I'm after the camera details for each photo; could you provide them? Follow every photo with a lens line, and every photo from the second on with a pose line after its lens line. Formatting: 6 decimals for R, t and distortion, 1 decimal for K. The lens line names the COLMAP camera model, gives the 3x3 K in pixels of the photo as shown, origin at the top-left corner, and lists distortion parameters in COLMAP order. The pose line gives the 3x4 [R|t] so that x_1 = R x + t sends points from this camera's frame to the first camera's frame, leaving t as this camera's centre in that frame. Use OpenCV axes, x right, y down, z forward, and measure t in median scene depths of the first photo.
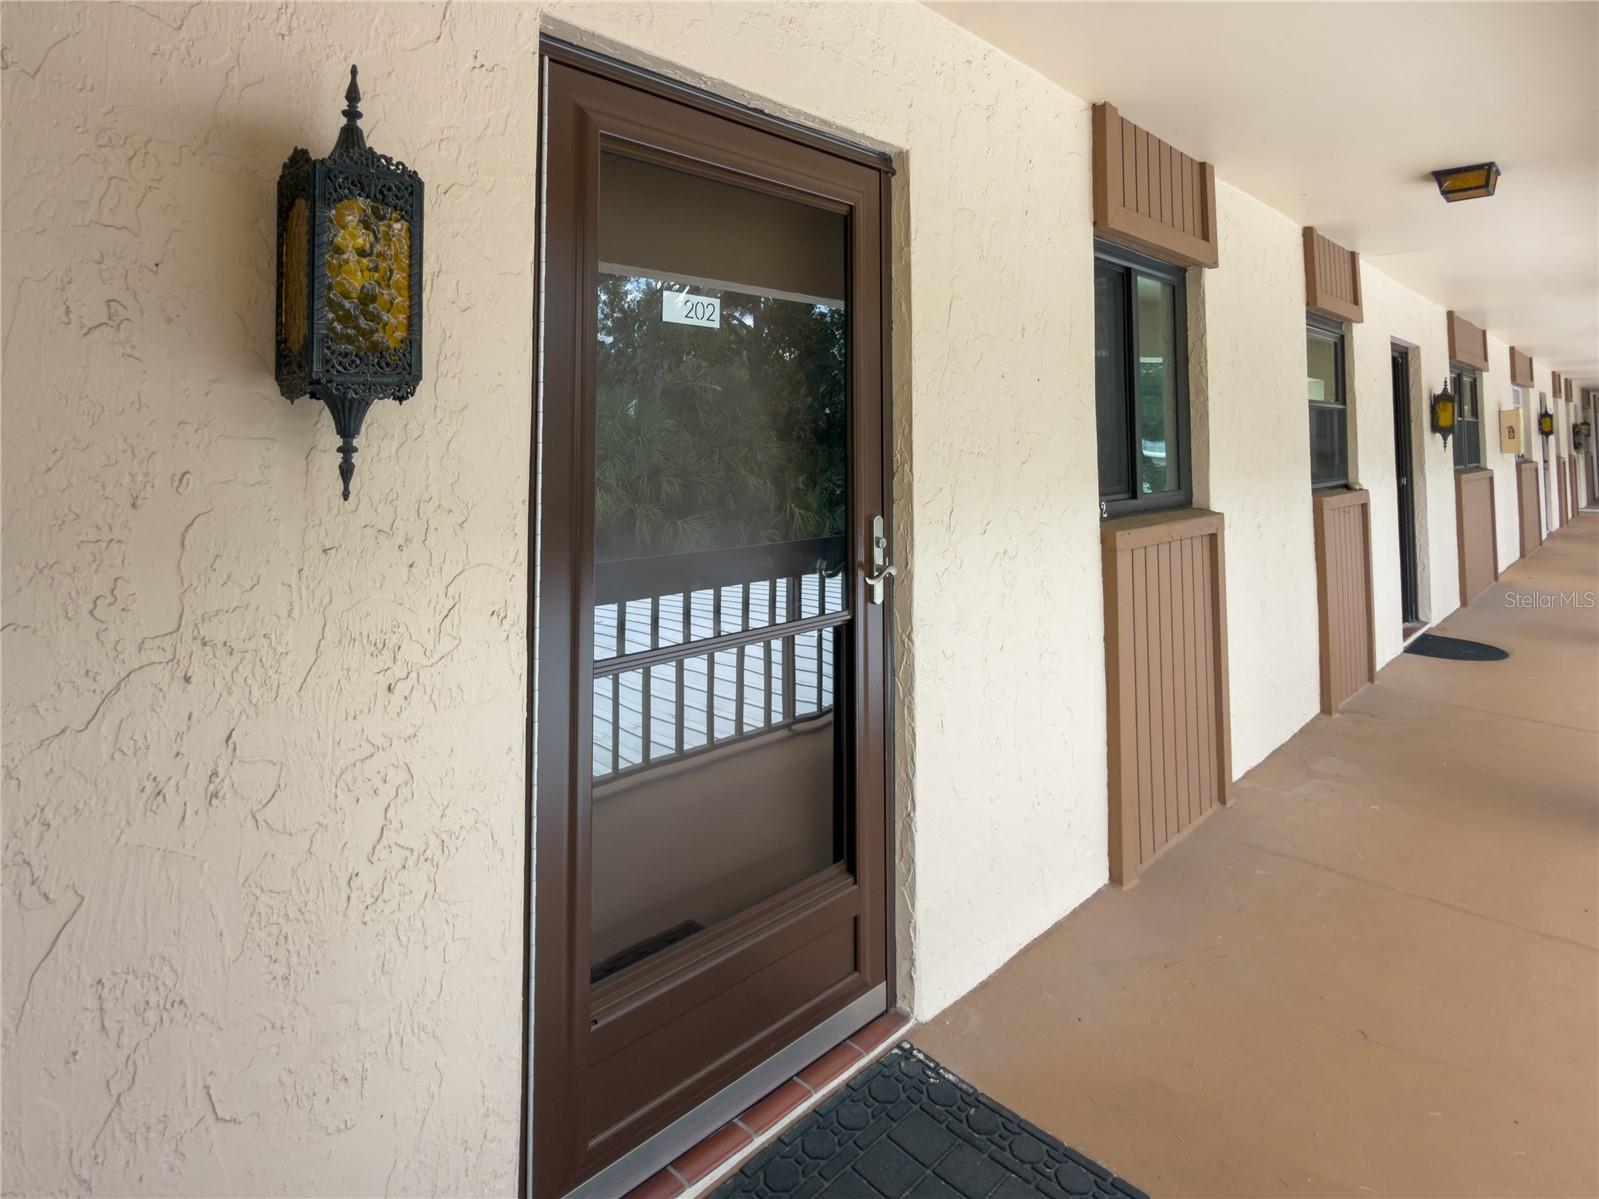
lens RADIAL K [[879.7, 0, 689.4], [0, 879.7, 489.6], [0, 0, 1]] dist [-0.000204, -0.000866]
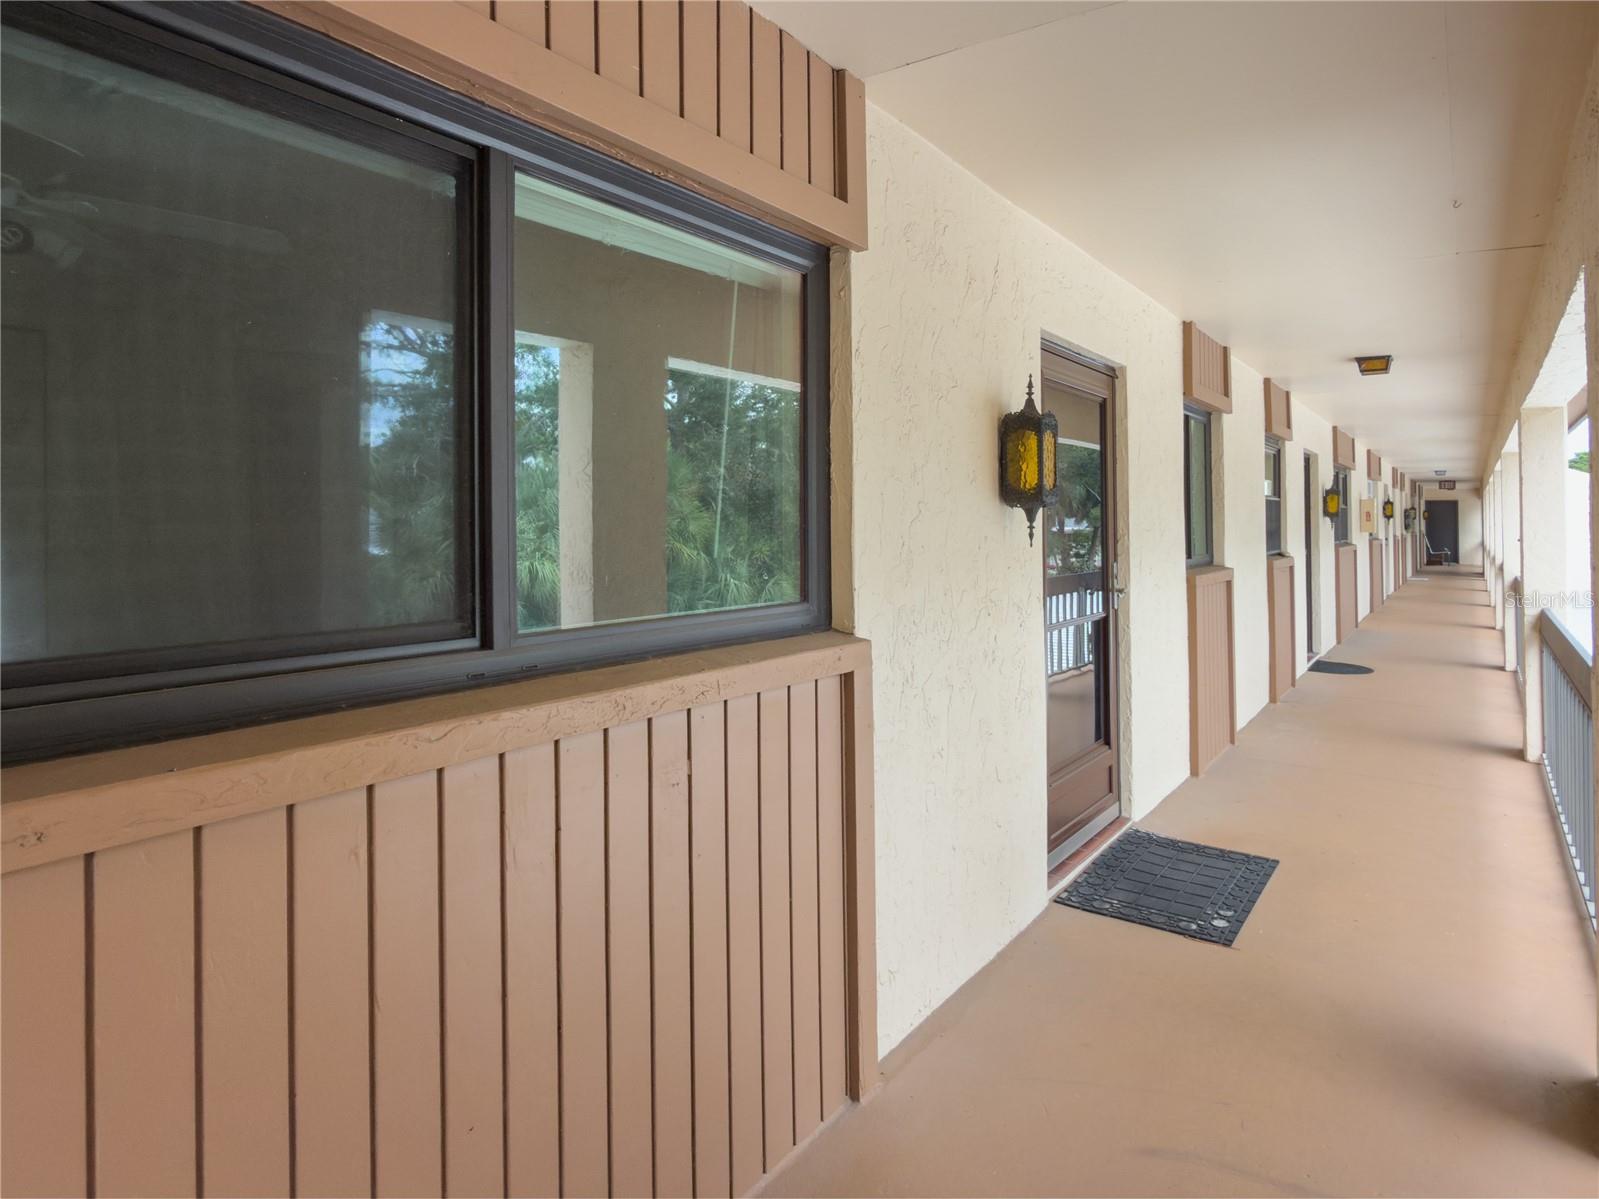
lens RADIAL K [[824.1, 0, 806.0], [0, 824.1, 594.4], [0, 0, 1]] dist [0.000022, 0.000155]
pose [[0.986874, -0.006273, 0.161371, -0.264439], [0.000016, 0.999249, 0.038746, 0.010567], [-0.161493, -0.038235, 0.986133, -0.235309]]
